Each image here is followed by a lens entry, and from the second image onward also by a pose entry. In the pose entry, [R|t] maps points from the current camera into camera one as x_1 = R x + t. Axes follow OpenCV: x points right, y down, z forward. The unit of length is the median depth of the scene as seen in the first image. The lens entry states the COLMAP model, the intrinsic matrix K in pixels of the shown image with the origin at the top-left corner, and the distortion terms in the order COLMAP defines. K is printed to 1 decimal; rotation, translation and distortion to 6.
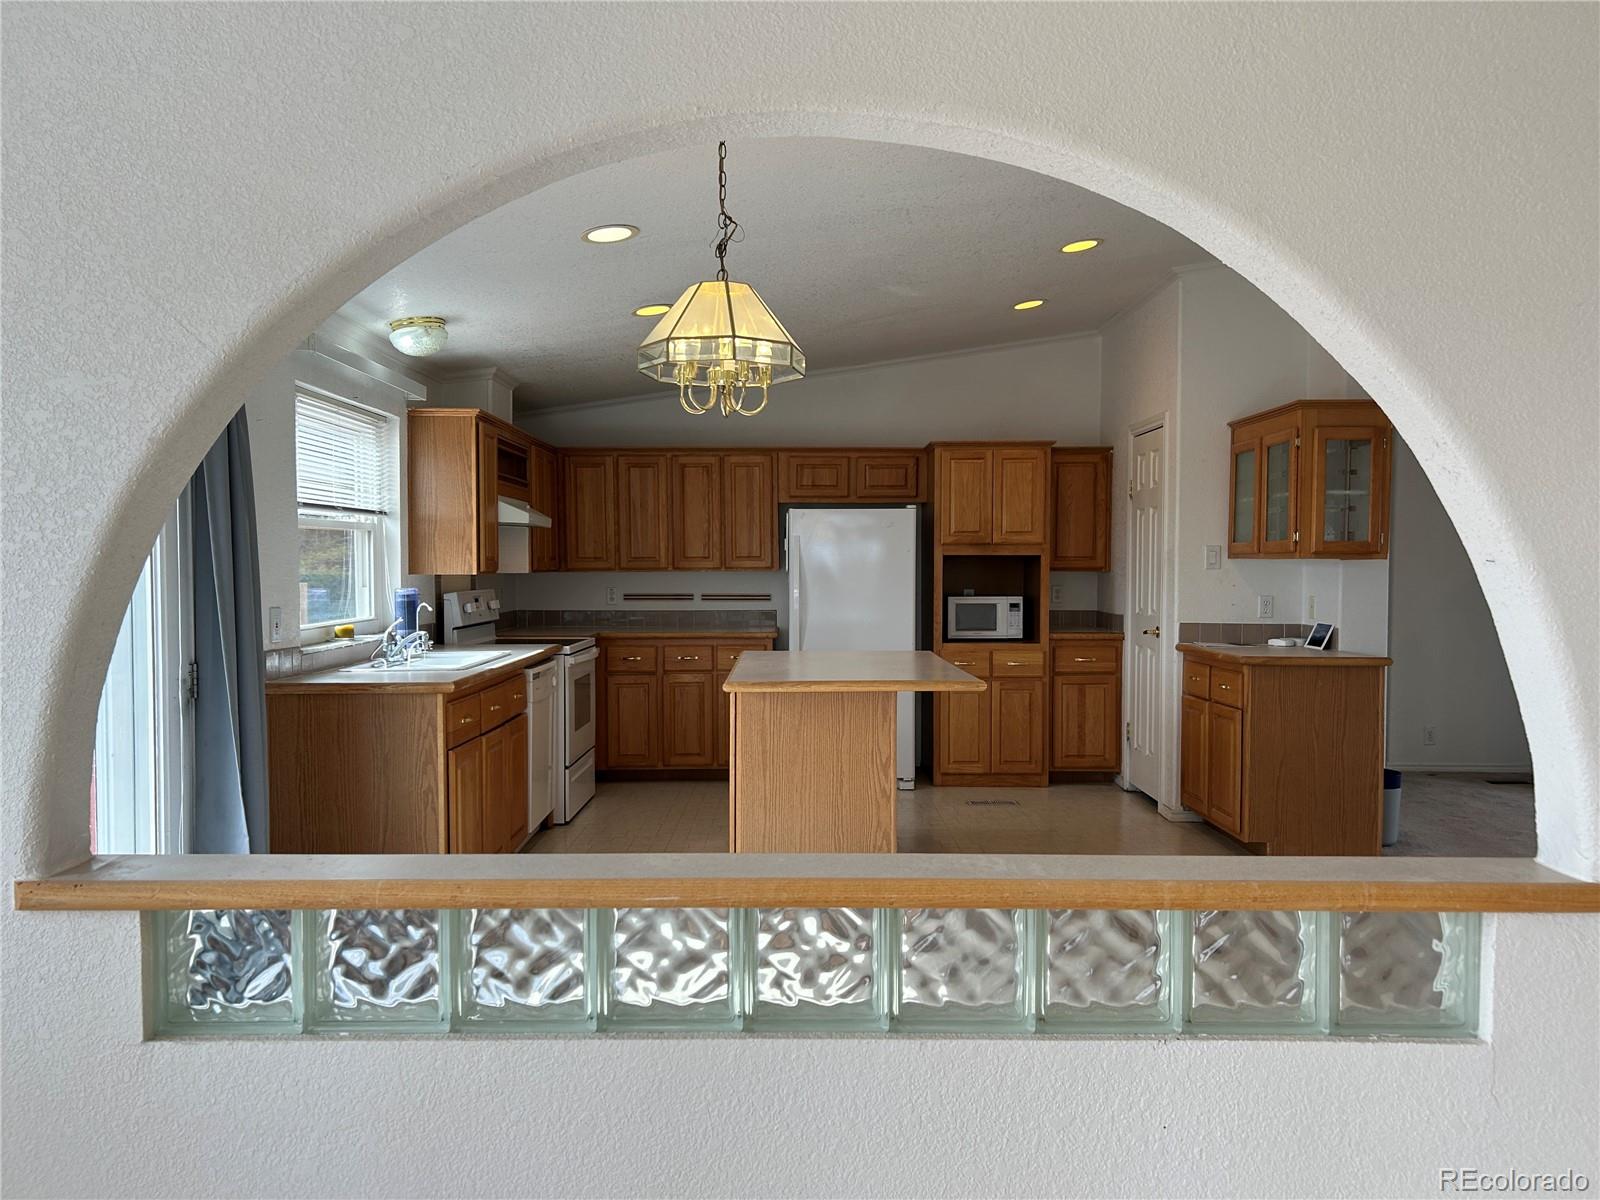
lens RADIAL K [[1194.3, 0, 791.4], [0, 1194.3, 603.3], [0, 0, 1]] dist [0.103872, -0.165874]
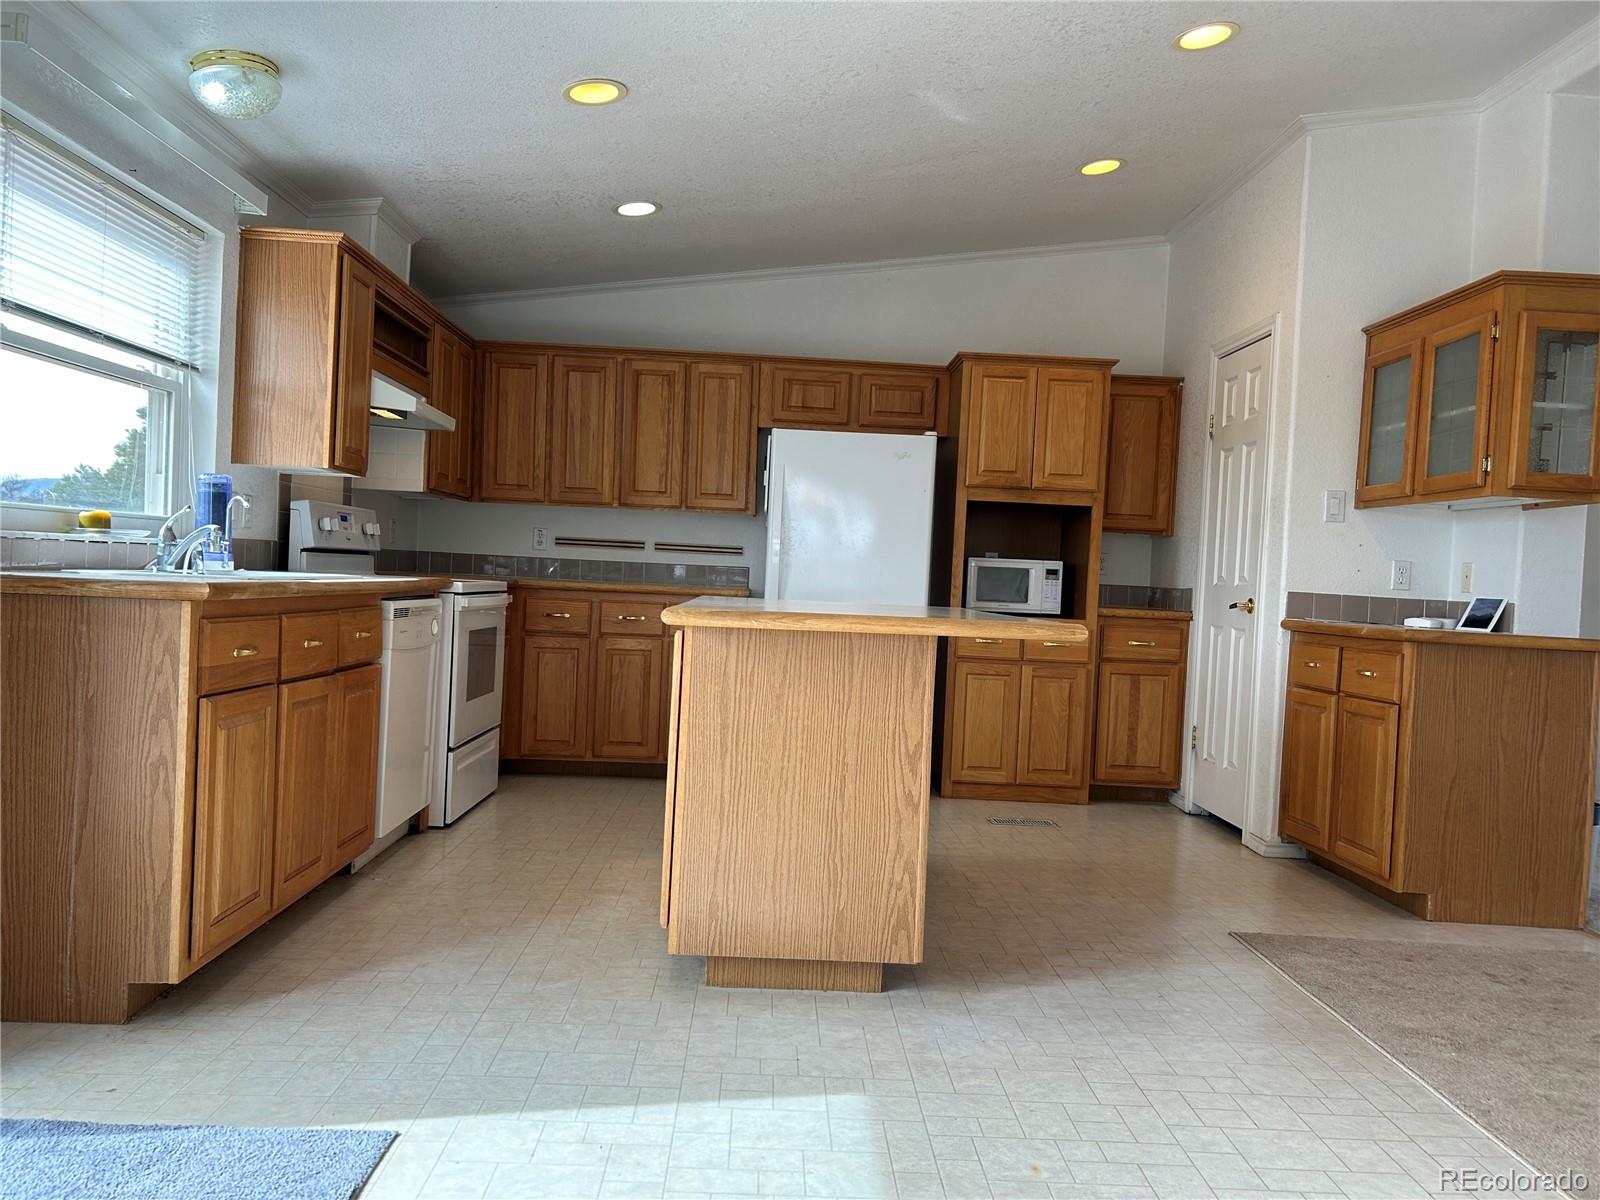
lens RADIAL K [[1198.9, 0, 800.0], [0, 1198.9, 600.0], [0, 0, 1]] dist [0.054180, -0.055223]
pose [[0.998338, 0.047443, 0.032712, -0.004104], [-0.047032, 0.998806, -0.013214, 0.040050], [-0.033300, 0.011653, 0.999377, 0.228610]]
